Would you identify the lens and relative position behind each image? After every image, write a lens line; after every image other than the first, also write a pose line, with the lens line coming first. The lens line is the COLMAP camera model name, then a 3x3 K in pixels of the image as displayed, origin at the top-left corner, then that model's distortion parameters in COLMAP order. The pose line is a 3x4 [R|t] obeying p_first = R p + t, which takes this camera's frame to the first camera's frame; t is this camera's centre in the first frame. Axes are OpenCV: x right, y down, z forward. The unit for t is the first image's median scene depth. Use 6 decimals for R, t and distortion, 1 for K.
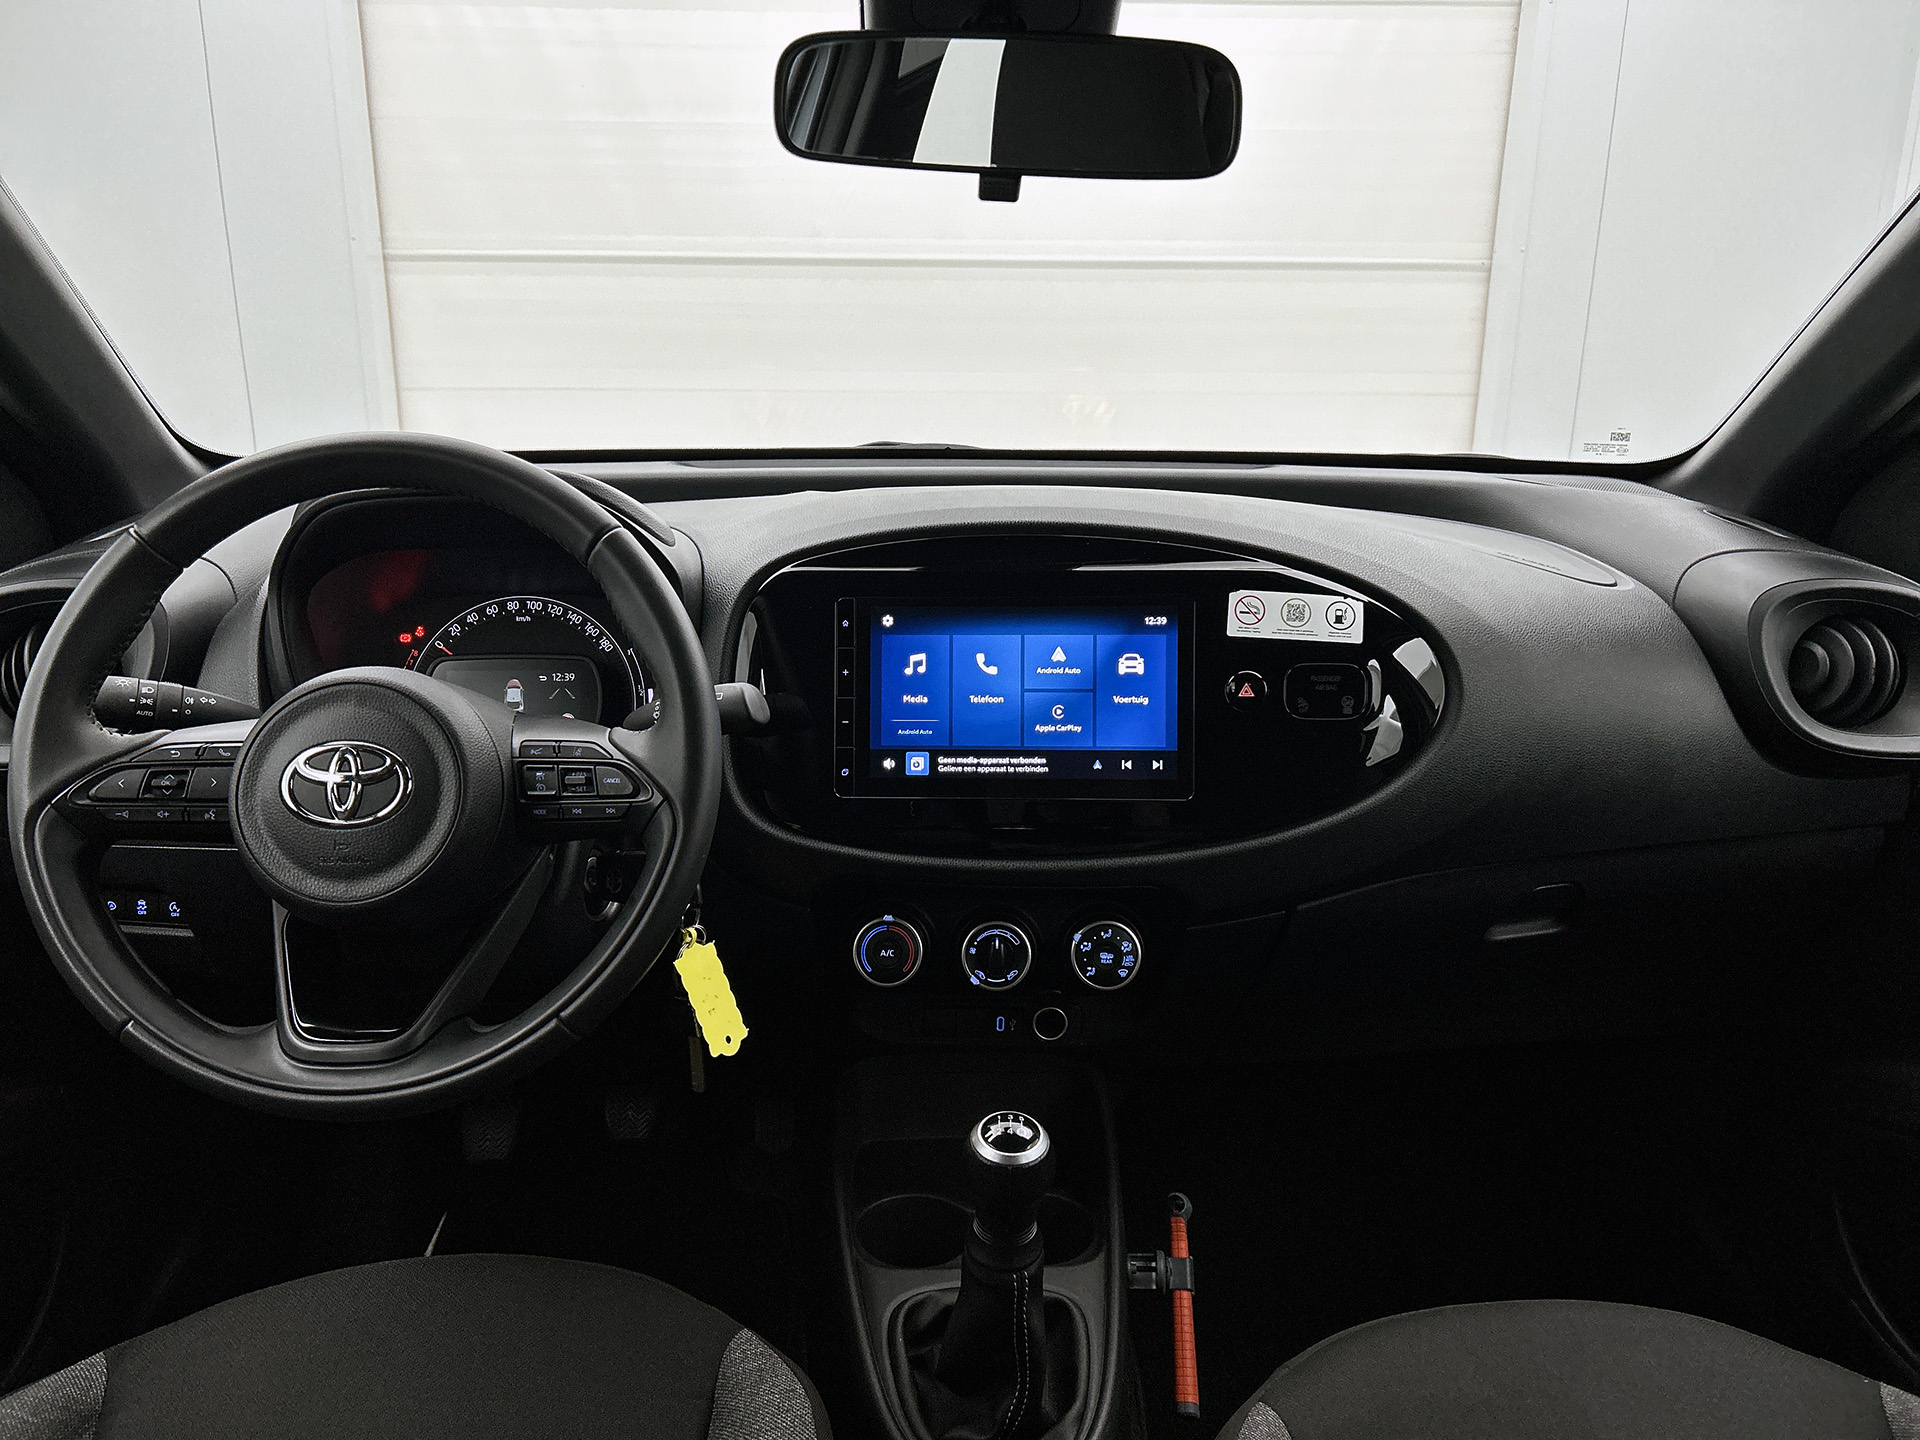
lens RADIAL K [[1472.0, 0, 896.4], [0, 1472.0, 732.7], [0, 0, 1]] dist [0.048587, -0.025353]
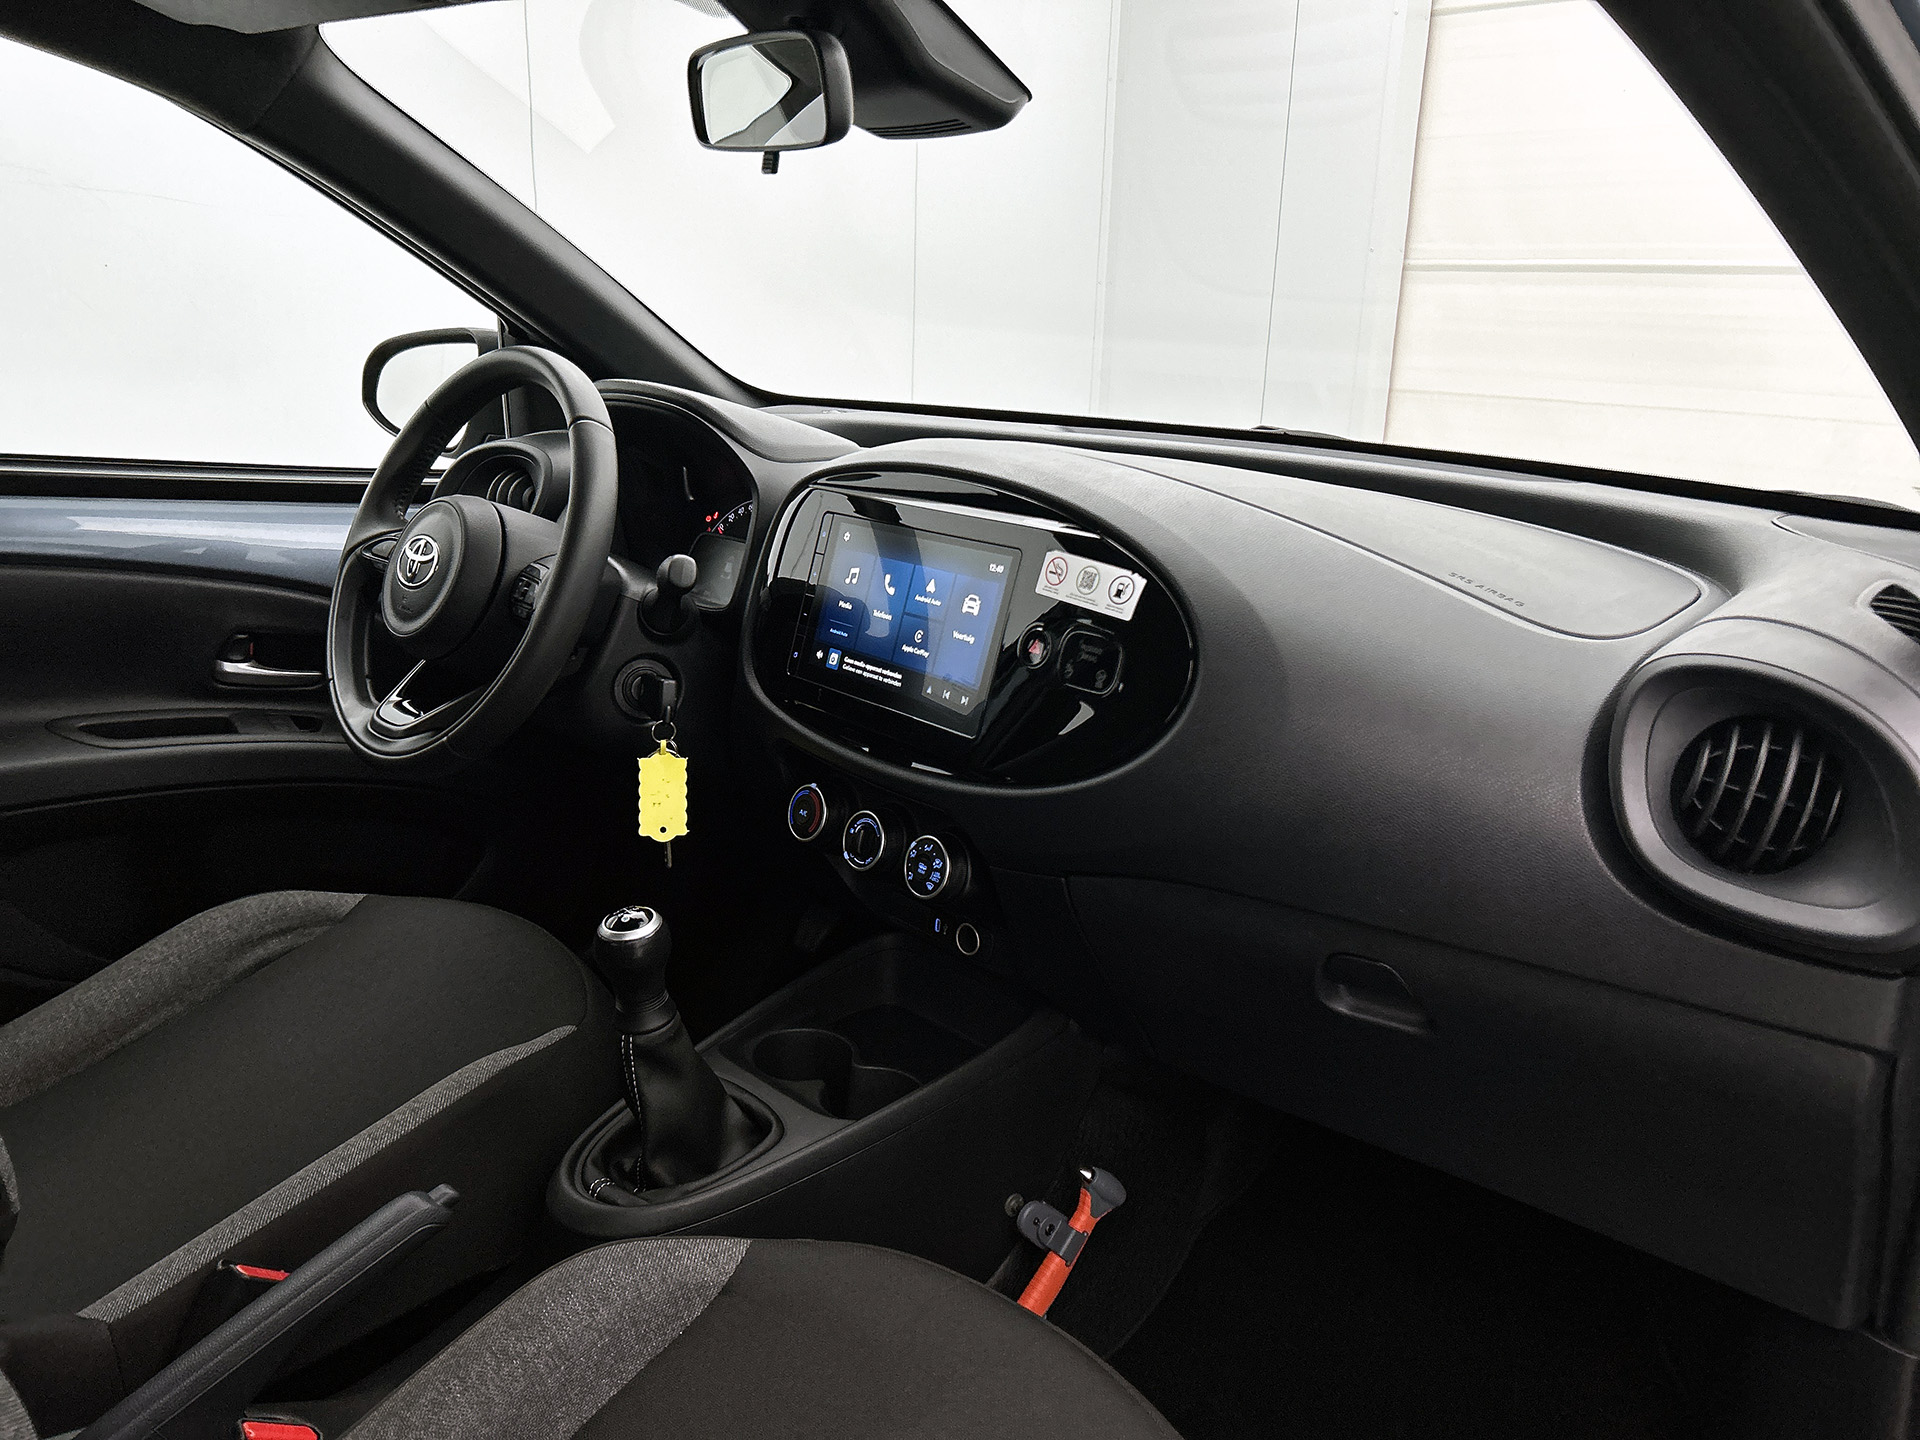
lens RADIAL K [[1472.0, 0, 977.9], [0, 1472.0, 705.2], [0, 0, 1]] dist [0.048587, -0.025353]
pose [[0.687471, 0.207614, -0.695902, 0.923643], [-0.229473, 0.971269, 0.063073, -0.043966], [0.689003, 0.116330, 0.715362, 0.238545]]
